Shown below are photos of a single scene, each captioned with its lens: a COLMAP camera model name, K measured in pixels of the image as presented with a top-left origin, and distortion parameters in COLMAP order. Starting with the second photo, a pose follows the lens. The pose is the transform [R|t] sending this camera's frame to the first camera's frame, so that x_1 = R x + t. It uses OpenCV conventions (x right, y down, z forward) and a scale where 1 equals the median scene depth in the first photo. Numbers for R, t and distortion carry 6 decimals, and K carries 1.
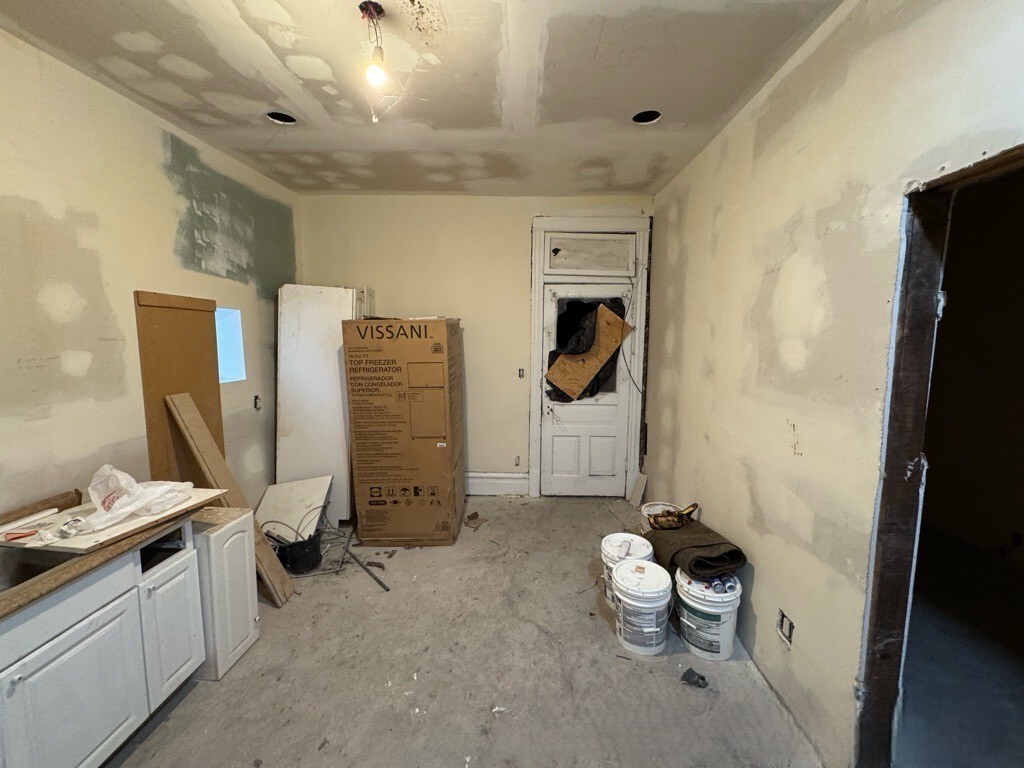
lens RADIAL K [[406.4, 0, 510.4], [0, 406.4, 383.5], [0, 0, 1]] dist [-0.000330, -0.000210]
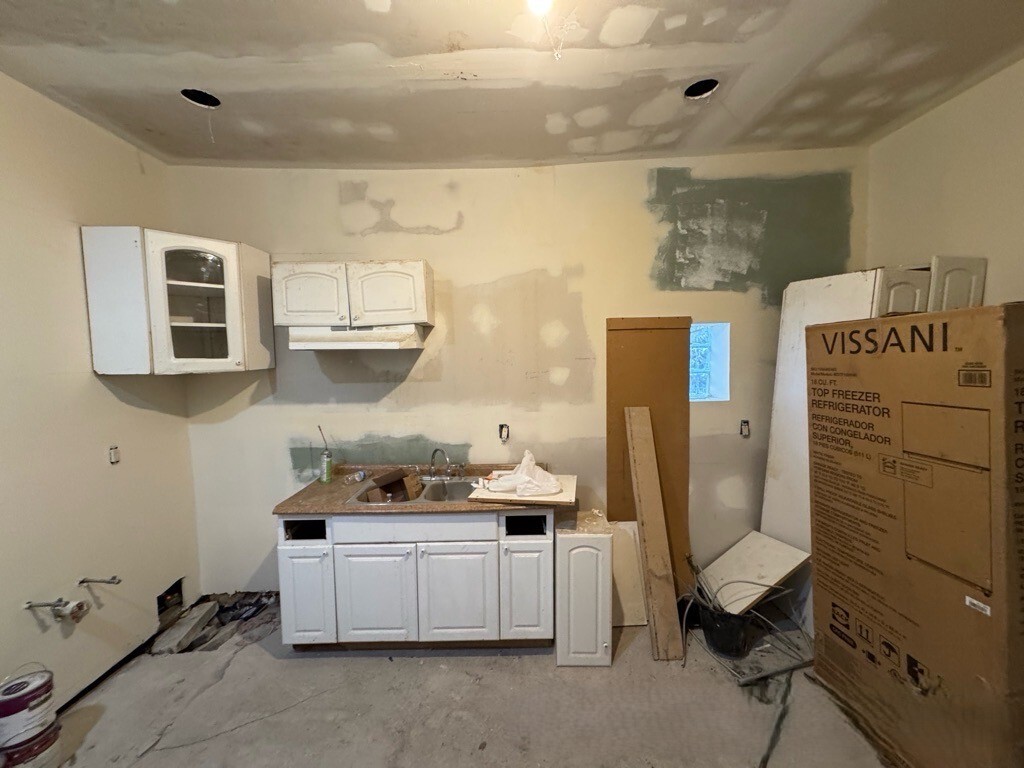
lens RADIAL K [[406.4, 0, 510.4], [0, 406.4, 383.5], [0, 0, 1]] dist [-0.000330, -0.000210]
pose [[0.042806, 0.063903, -0.997038, 0.230924], [-0.087981, 0.994316, 0.059951, -0.063541], [0.995202, 0.085154, 0.048185, 0.521646]]
